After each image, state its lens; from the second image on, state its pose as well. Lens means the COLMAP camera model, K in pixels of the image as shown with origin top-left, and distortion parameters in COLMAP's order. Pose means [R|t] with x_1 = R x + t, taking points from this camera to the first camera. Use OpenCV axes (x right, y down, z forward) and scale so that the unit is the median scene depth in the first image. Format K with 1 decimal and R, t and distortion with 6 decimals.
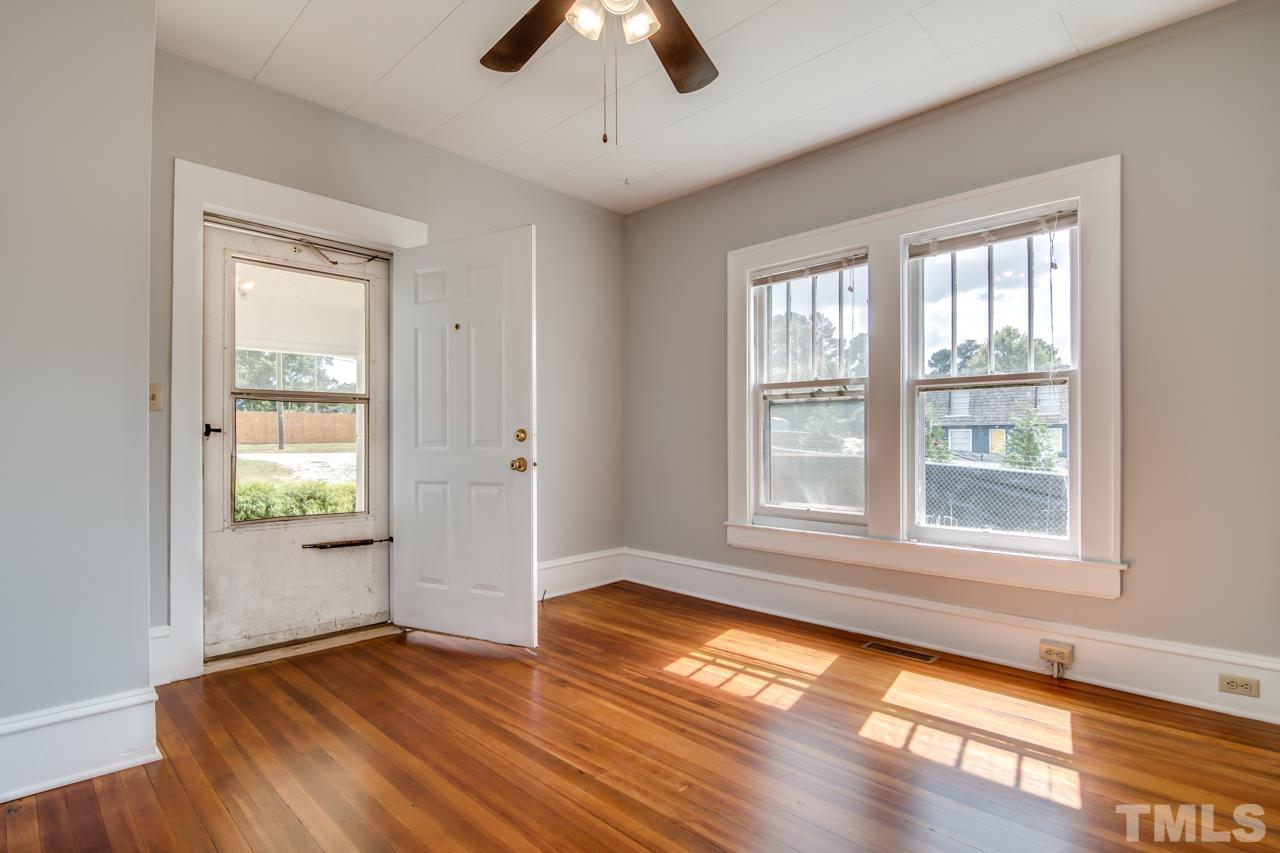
lens RADIAL K [[626.2, 0, 638.9], [0, 626.2, 435.3], [0, 0, 1]] dist [-0.001778, -0.010261]
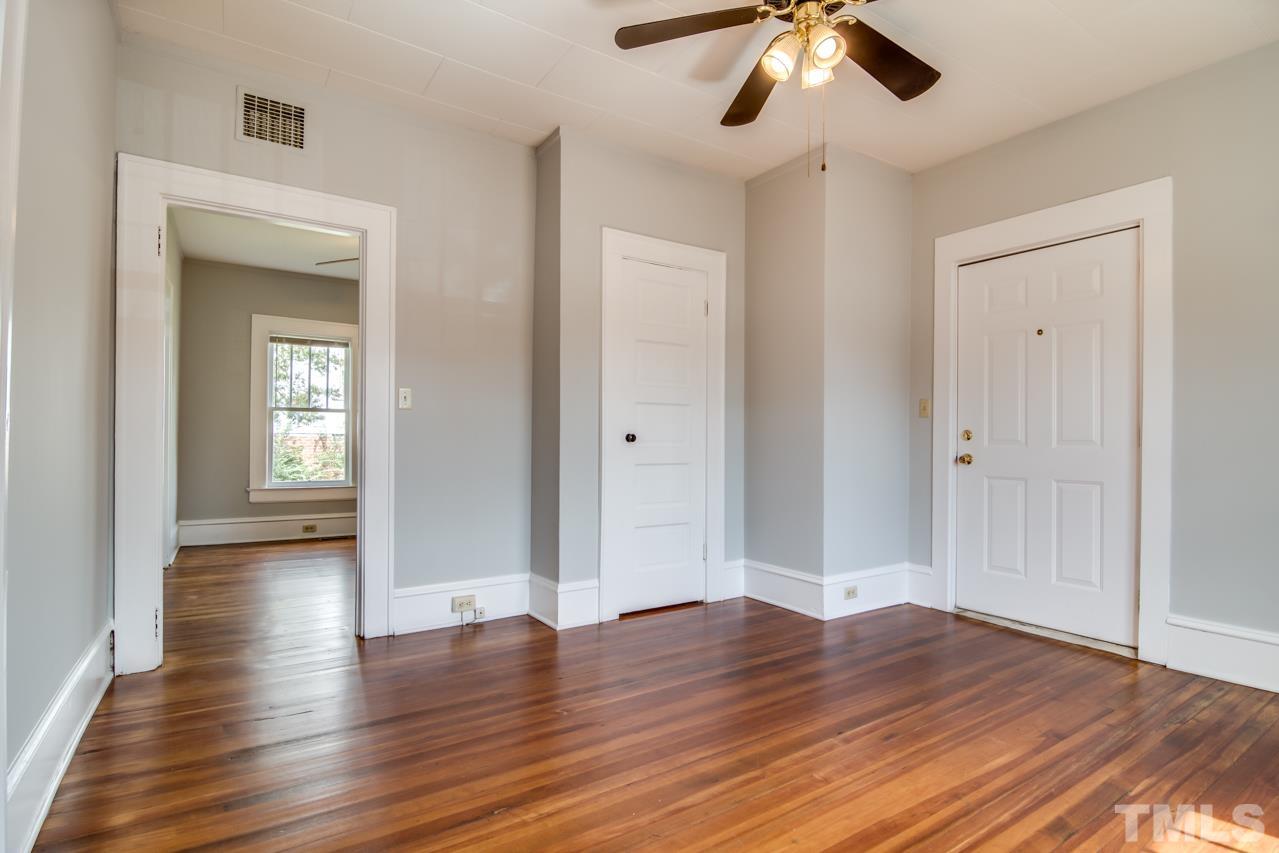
lens RADIAL K [[625.7, 0, 642.4], [0, 625.7, 424.8], [0, 0, 1]] dist [-0.001778, -0.010261]
pose [[-0.202779, -0.020929, -0.979001, 0.761739], [-0.002191, 0.999779, -0.020919, 0.010017], [0.979222, -0.002097, -0.202780, 0.623048]]
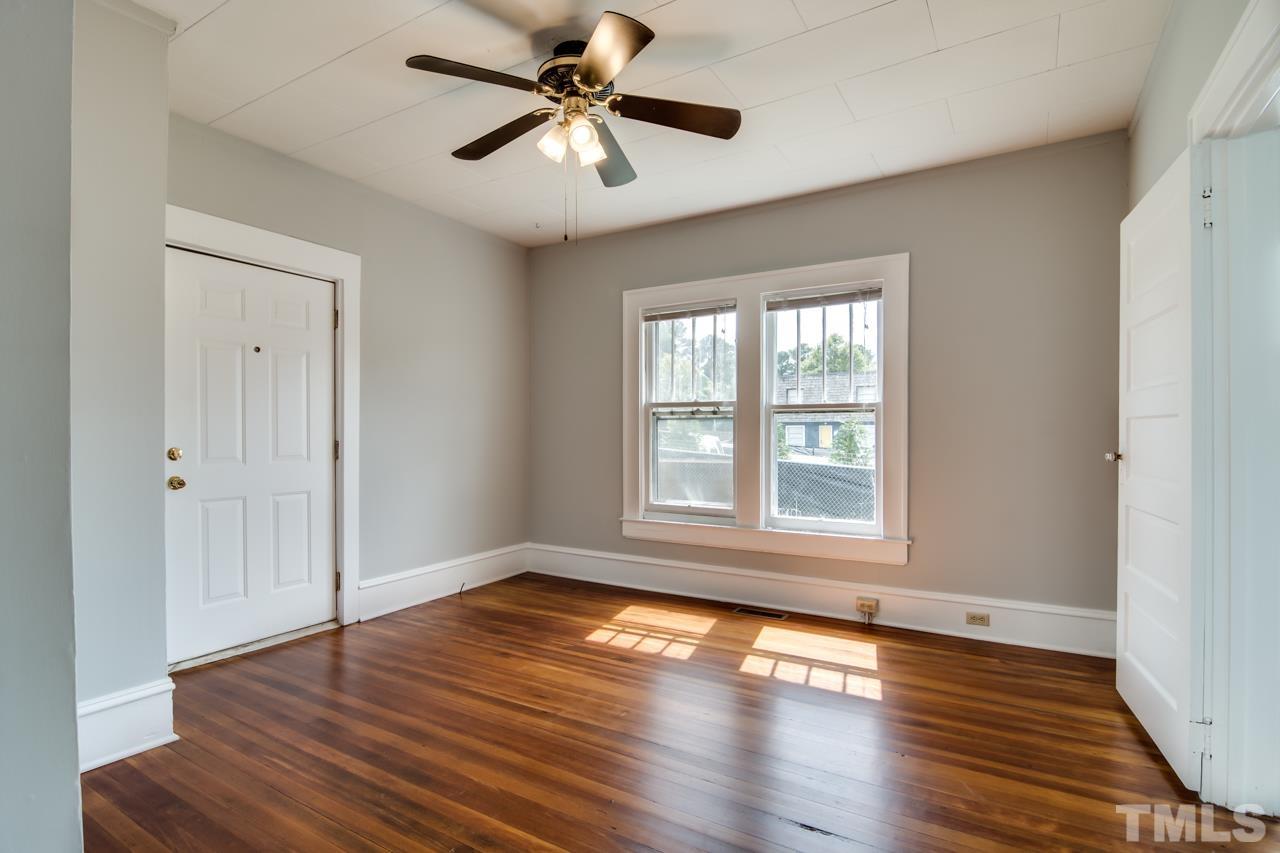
lens RADIAL K [[626.2, 0, 637.4], [0, 626.2, 428.8], [0, 0, 1]] dist [-0.001778, -0.010261]
pose [[0.974039, 0.001658, 0.226375, -0.143904], [-0.001631, 0.999999, -0.000307, -0.043605], [-0.226375, -0.000070, 0.974040, -0.238375]]
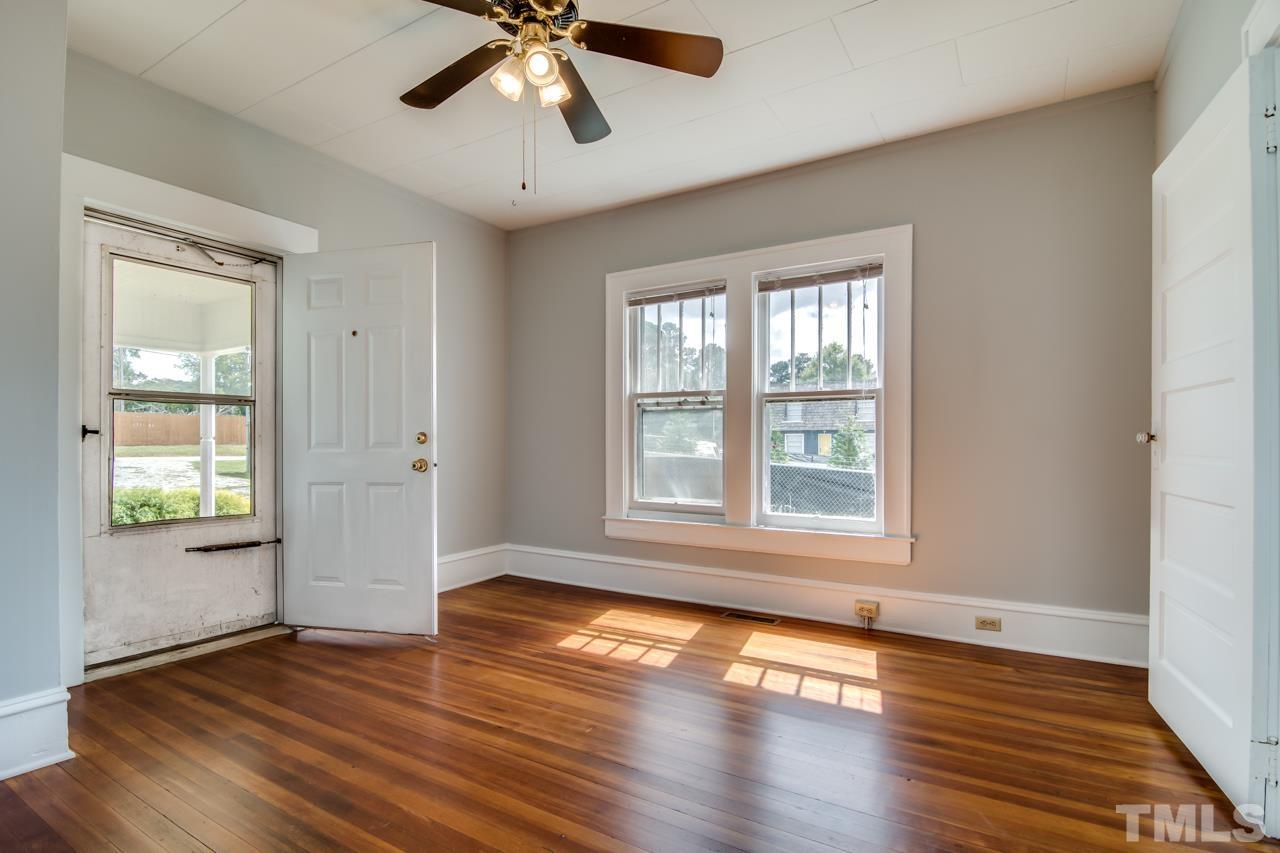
lens RADIAL K [[626.2, 0, 638.3], [0, 626.2, 437.5], [0, 0, 1]] dist [-0.001778, -0.010261]
pose [[0.973561, 0.003521, 0.228399, -0.078484], [-0.003282, 0.999994, -0.001427, -0.000325], [-0.228402, 0.000639, 0.973567, -0.137780]]
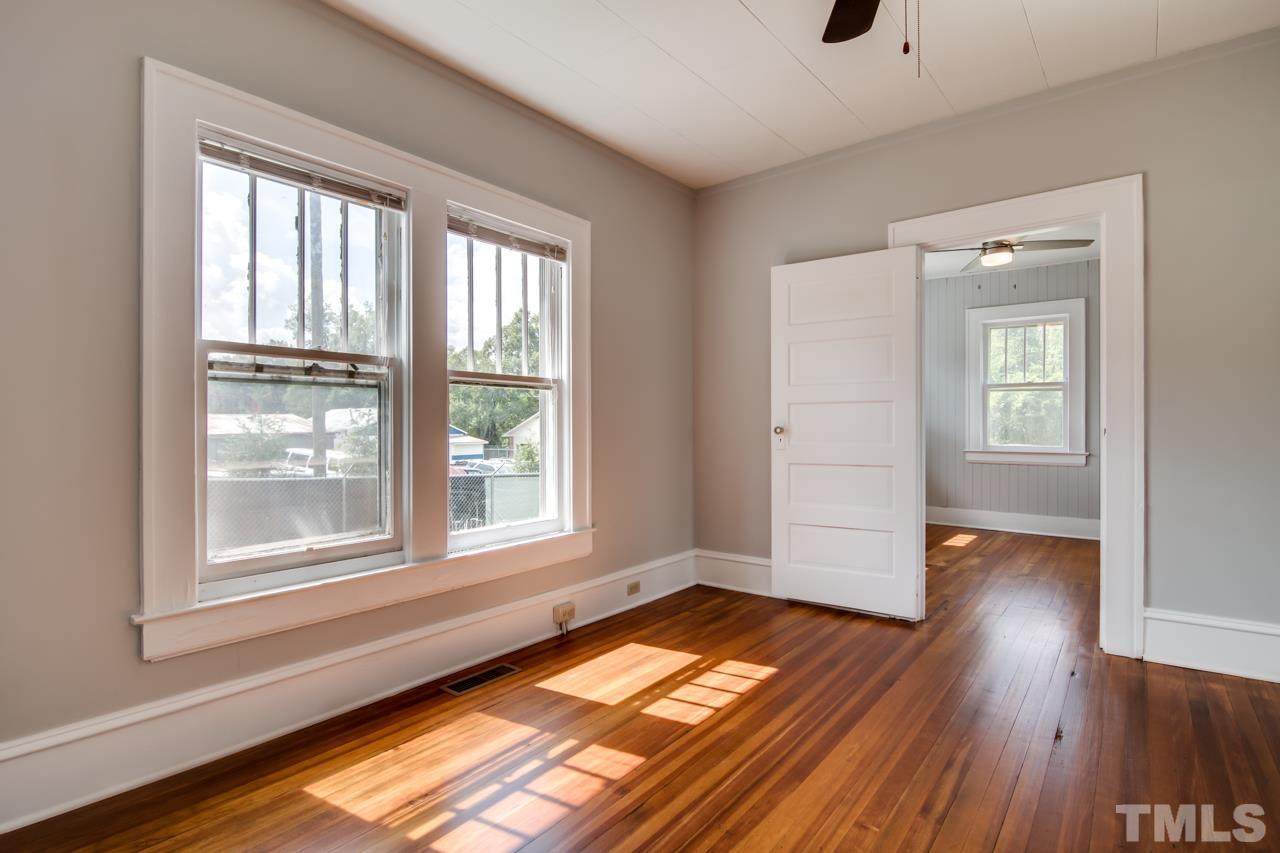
lens RADIAL K [[626.2, 0, 632.0], [0, 626.2, 426.1], [0, 0, 1]] dist [-0.001778, -0.010261]
pose [[-0.104544, 0.002909, 0.994516, -0.529276], [-0.000377, 0.999996, -0.002965, -0.007827], [-0.994520, -0.000685, -0.104543, 0.966725]]
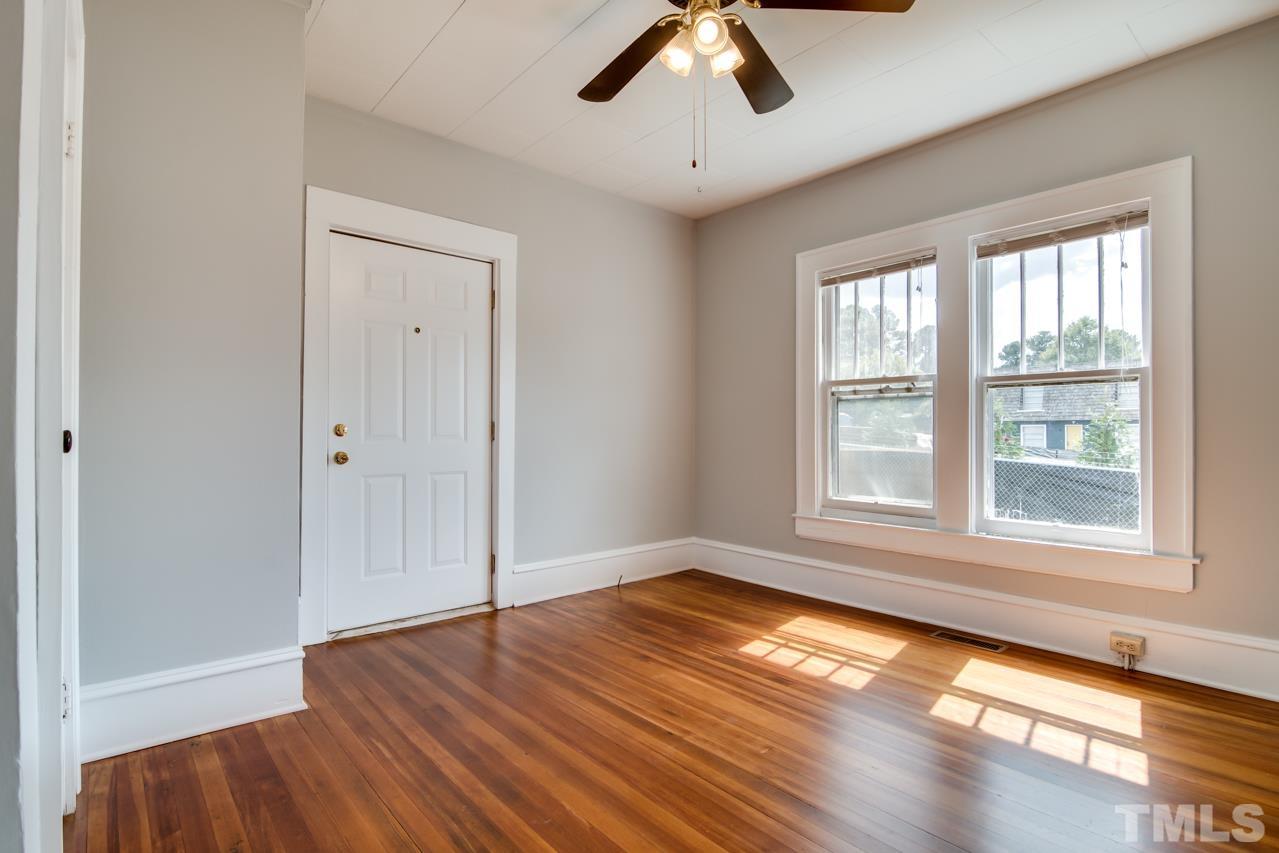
lens RADIAL K [[625.7, 0, 642.1], [0, 625.7, 425.0], [0, 0, 1]] dist [-0.001778, -0.010261]
pose [[0.996343, 0.002387, -0.085408, -0.034912], [-0.003022, 0.999969, -0.007304, -0.000476], [0.085388, 0.007536, 0.996319, -0.081079]]
